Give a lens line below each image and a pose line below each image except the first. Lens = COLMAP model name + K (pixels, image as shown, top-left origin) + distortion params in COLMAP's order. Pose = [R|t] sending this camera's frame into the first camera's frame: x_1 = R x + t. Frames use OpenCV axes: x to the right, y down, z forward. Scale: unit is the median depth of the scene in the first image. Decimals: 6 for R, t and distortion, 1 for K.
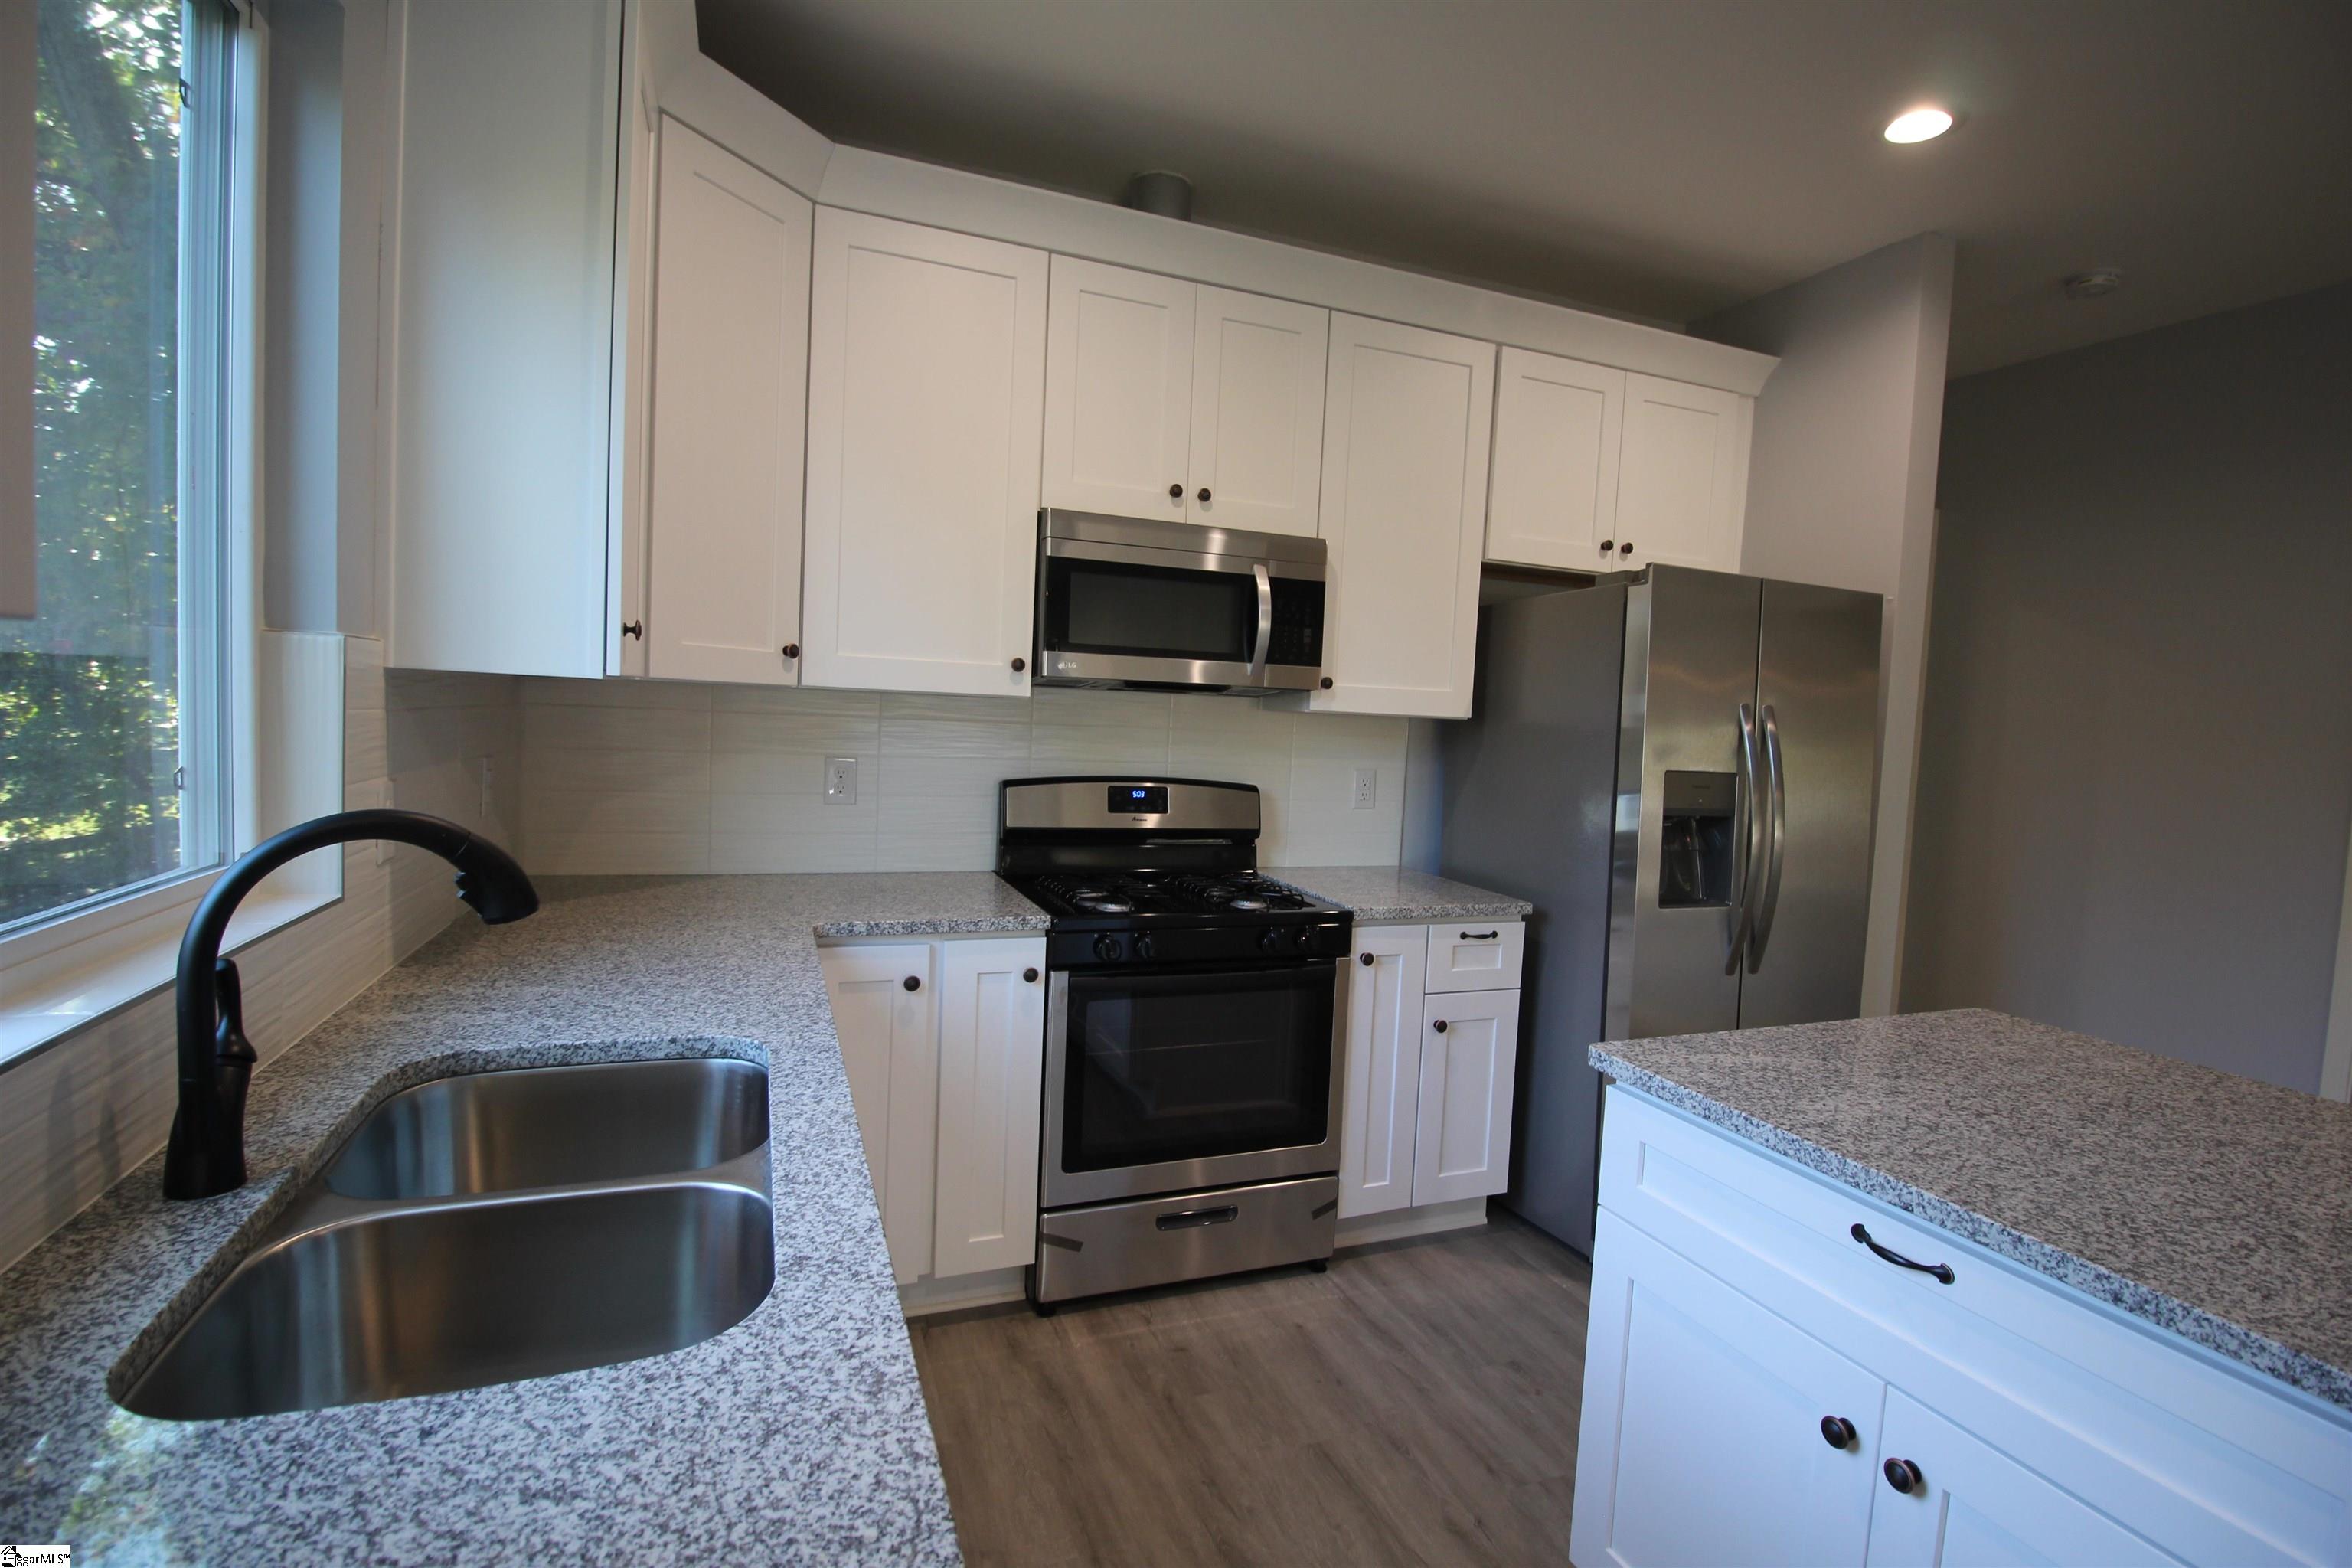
lens RADIAL K [[1095.0, 0, 1200.7], [0, 1095.0, 777.8], [0, 0, 1]] dist [-0.004581, -0.008877]
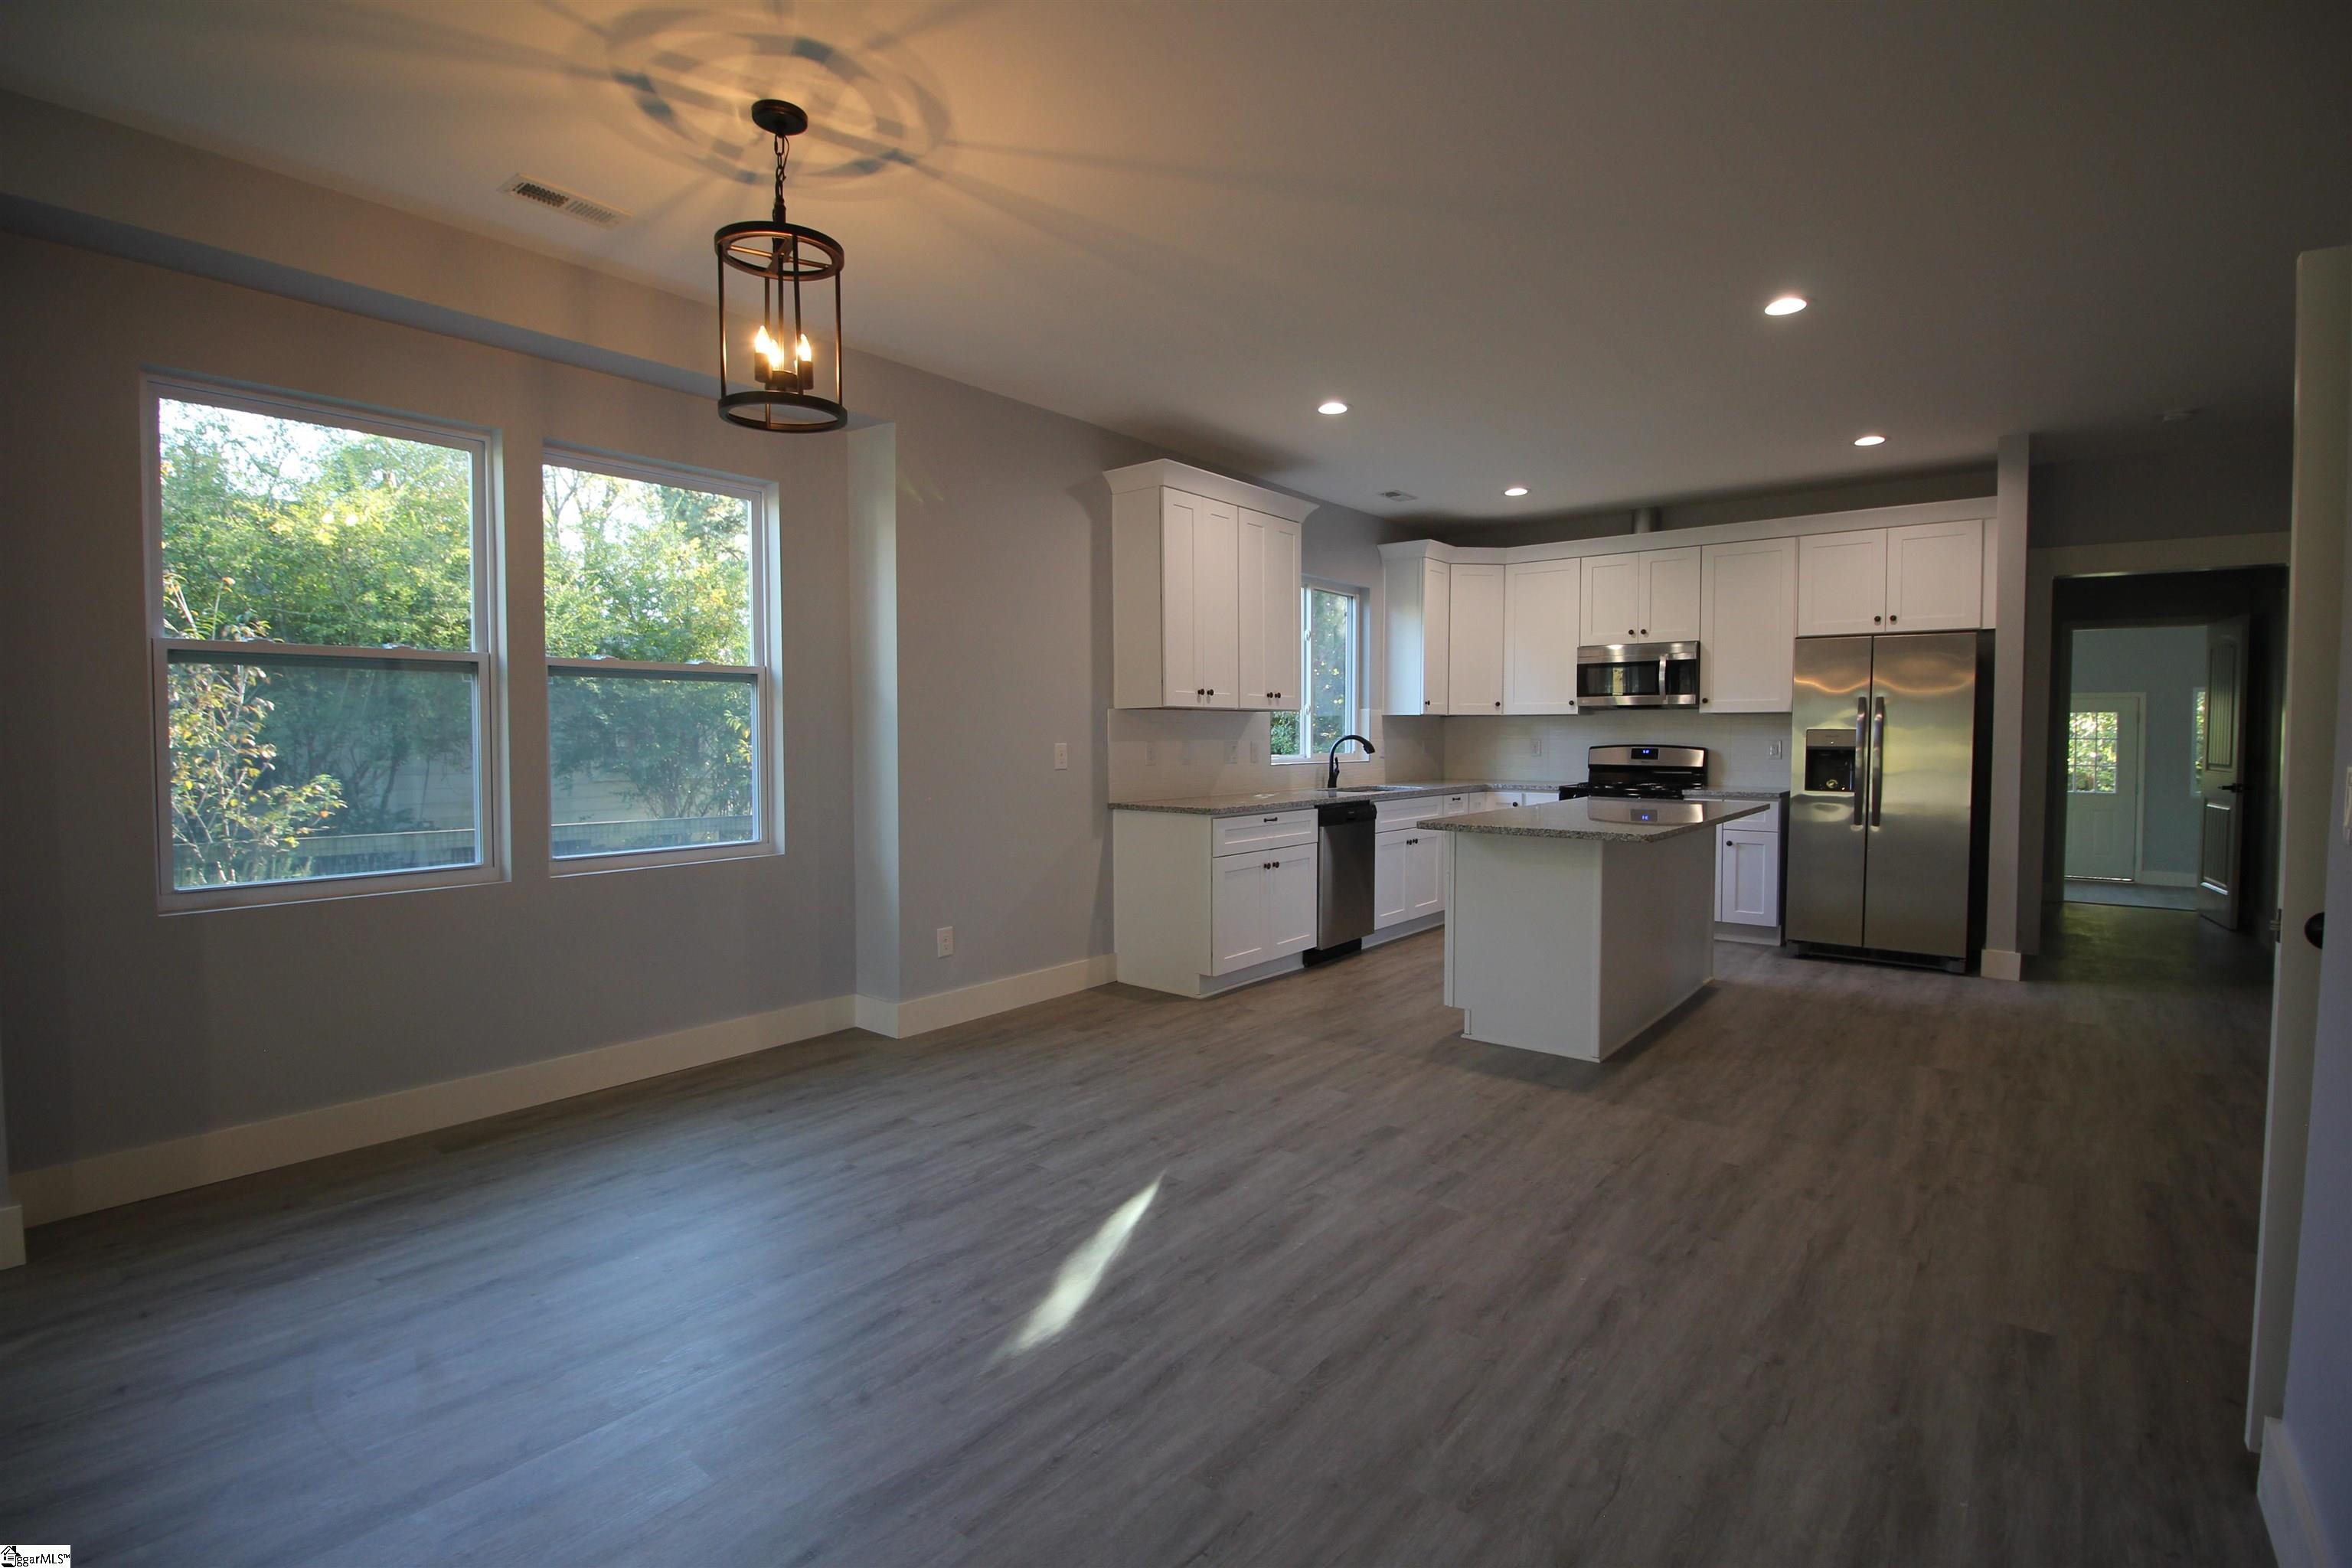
lens RADIAL K [[1095.0, 0, 1188.8], [0, 1095.0, 774.4], [0, 0, 1]] dist [-0.004581, -0.008877]
pose [[0.491025, -0.014132, -0.871031, 1.726180], [-0.033387, 0.998829, -0.035026, 0.204221], [0.870505, 0.046280, 0.489978, -1.183314]]
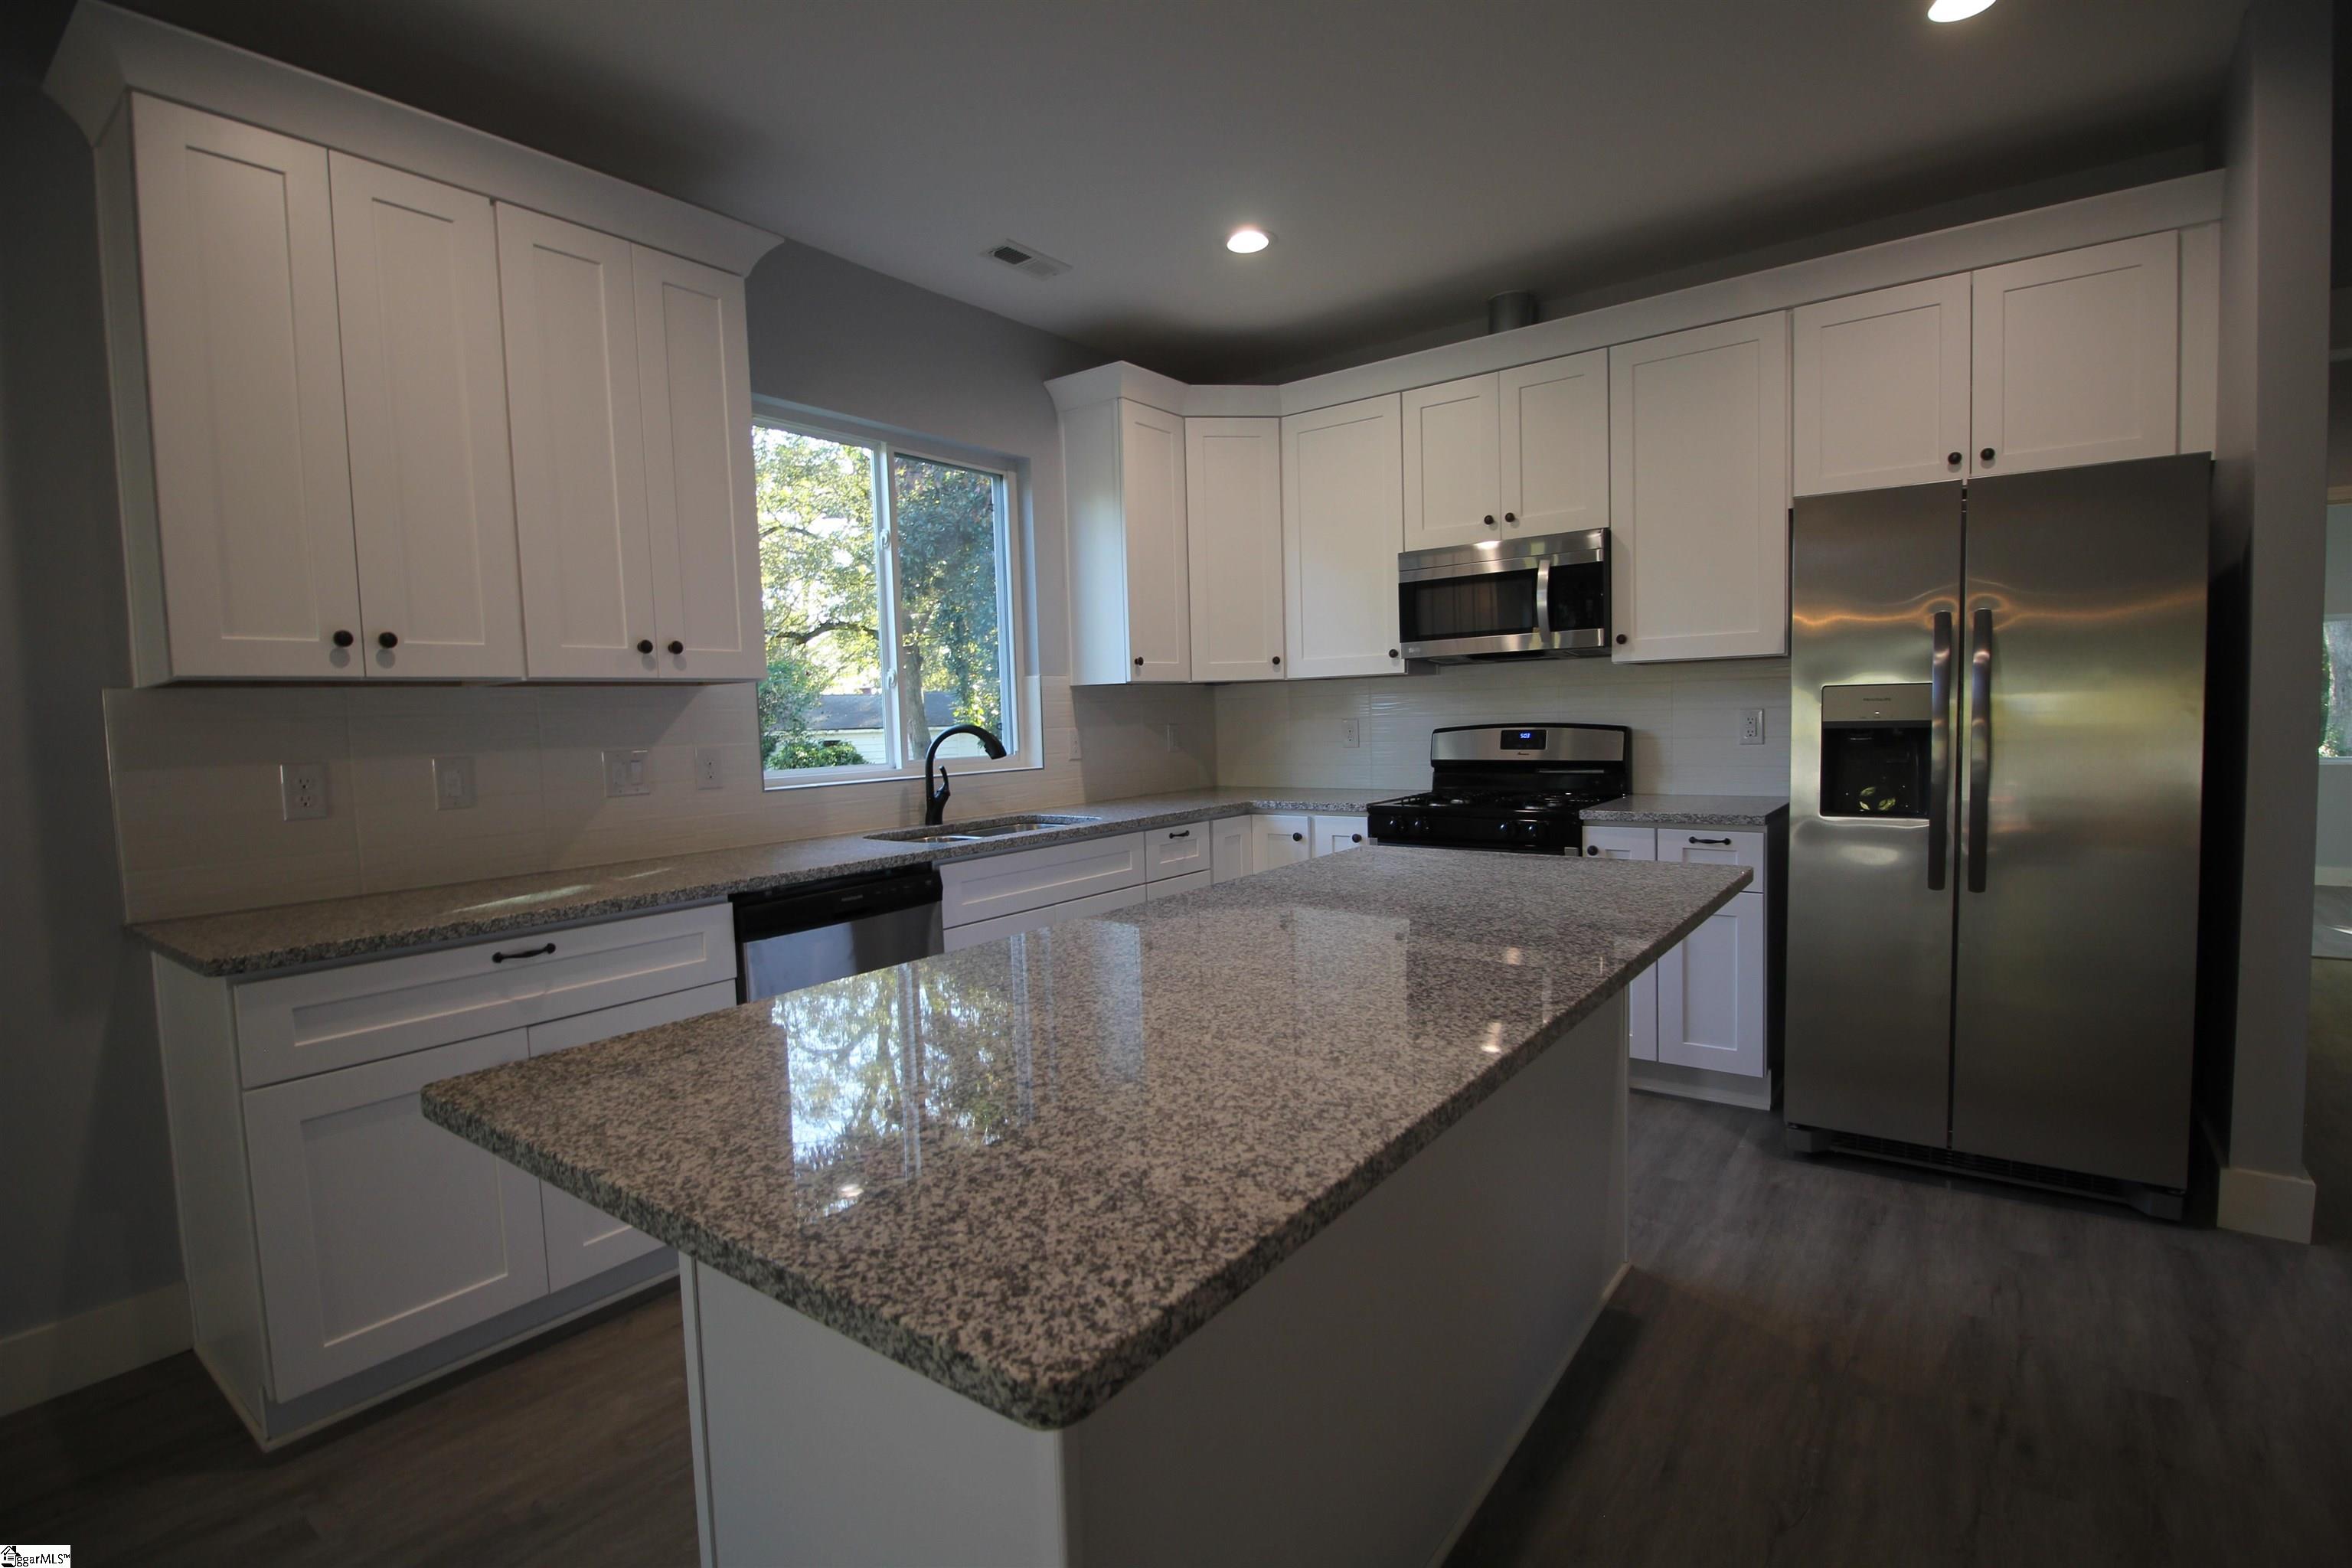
lens RADIAL K [[1095.0, 0, 1192.0], [0, 1095.0, 790.4], [0, 0, 1]] dist [-0.004581, -0.008877]
pose [[0.516958, -0.002821, -0.856006, 0.999872], [0.000591, 0.999996, -0.002939, 0.096590], [0.856011, 0.001014, 0.516957, -0.073860]]
